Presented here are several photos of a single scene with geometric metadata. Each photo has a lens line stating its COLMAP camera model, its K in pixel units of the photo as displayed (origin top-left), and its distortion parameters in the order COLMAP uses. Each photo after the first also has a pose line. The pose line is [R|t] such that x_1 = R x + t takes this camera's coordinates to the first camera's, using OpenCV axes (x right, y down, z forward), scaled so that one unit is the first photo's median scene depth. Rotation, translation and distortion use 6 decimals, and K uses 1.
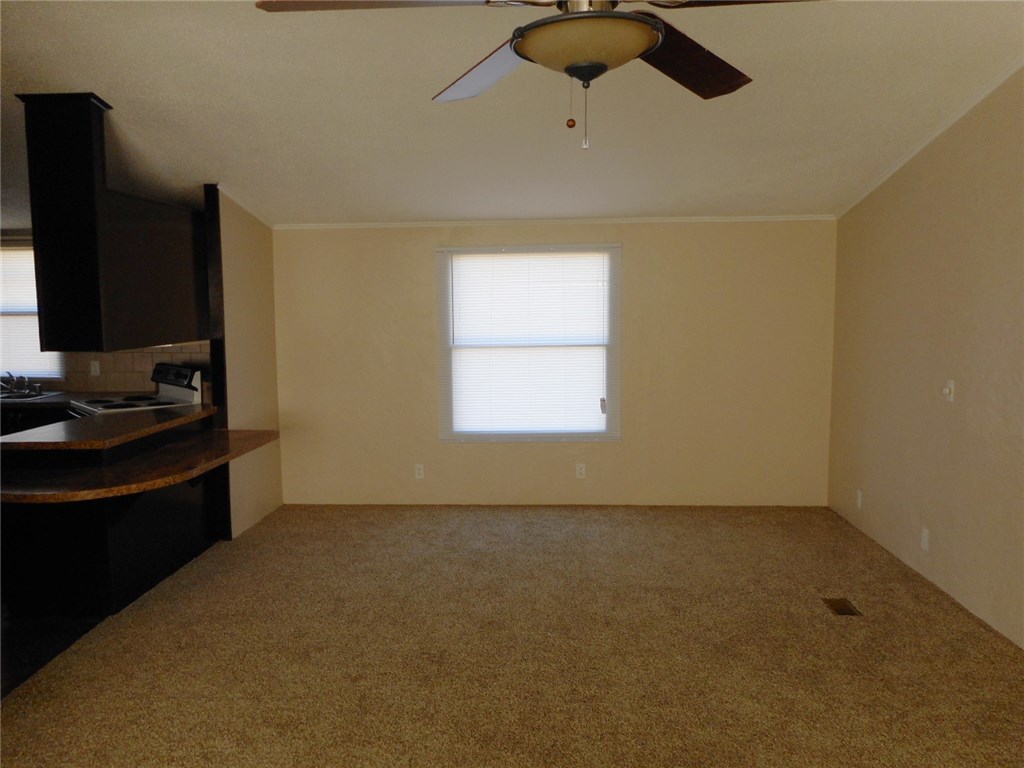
lens RADIAL K [[772.8, 0, 510.6], [0, 772.8, 384.9], [0, 0, 1]] dist [-0.002316, -0.001473]
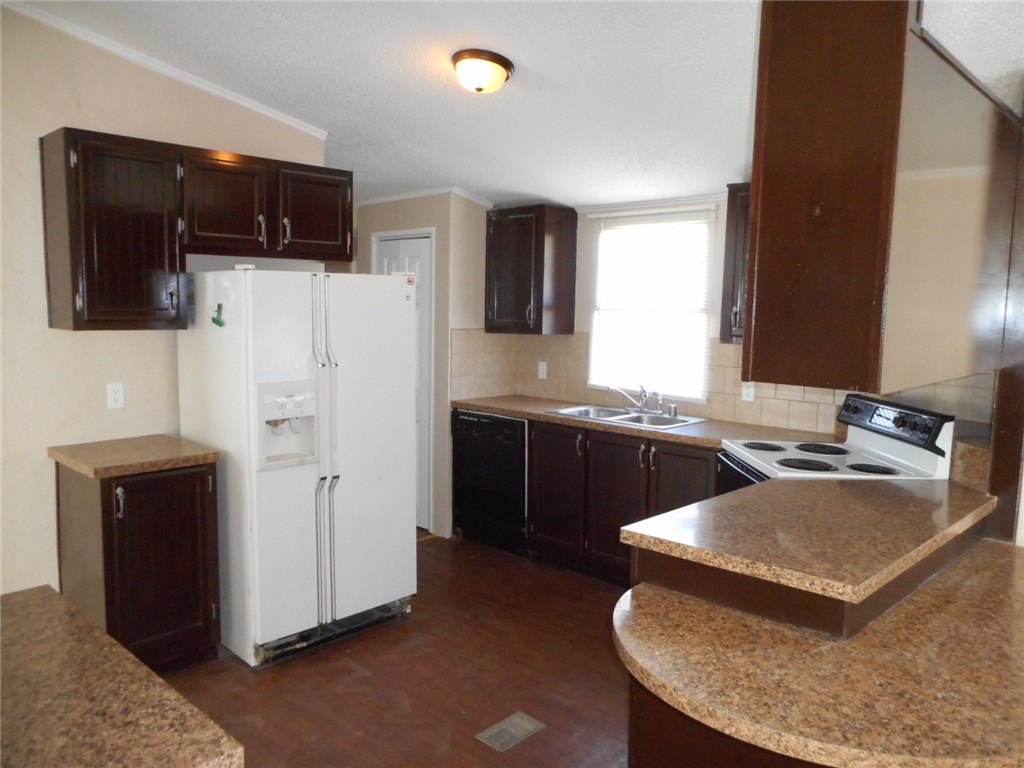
lens RADIAL K [[772.8, 0, 510.8], [0, 772.8, 386.0], [0, 0, 1]] dist [-0.002316, -0.001473]
pose [[0.761856, 0.089375, -0.641550, -0.268208], [-0.092380, 0.995303, 0.028953, -0.027760], [0.641125, 0.037209, 0.766534, 0.343236]]
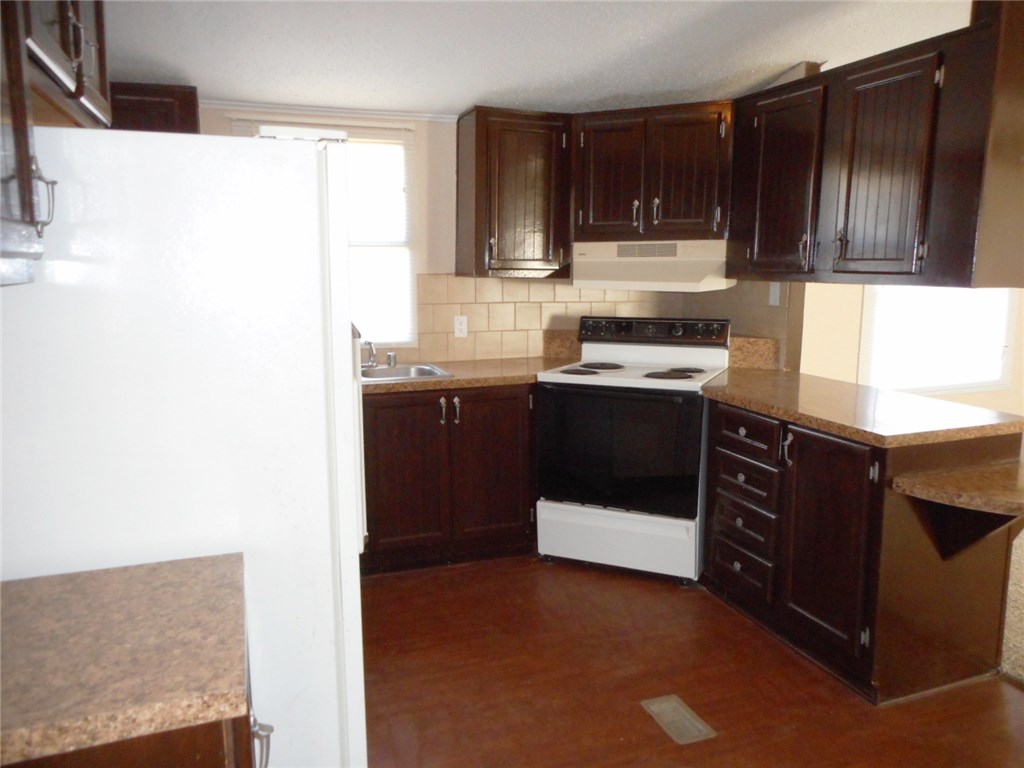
lens RADIAL K [[772.8, 0, 511.1], [0, 772.8, 382.4], [0, 0, 1]] dist [-0.002316, -0.001473]
pose [[0.915640, -0.055794, 0.398109, -0.823477], [0.035455, 0.997671, 0.058276, -0.011015], [-0.400433, -0.039245, 0.915485, 0.377583]]
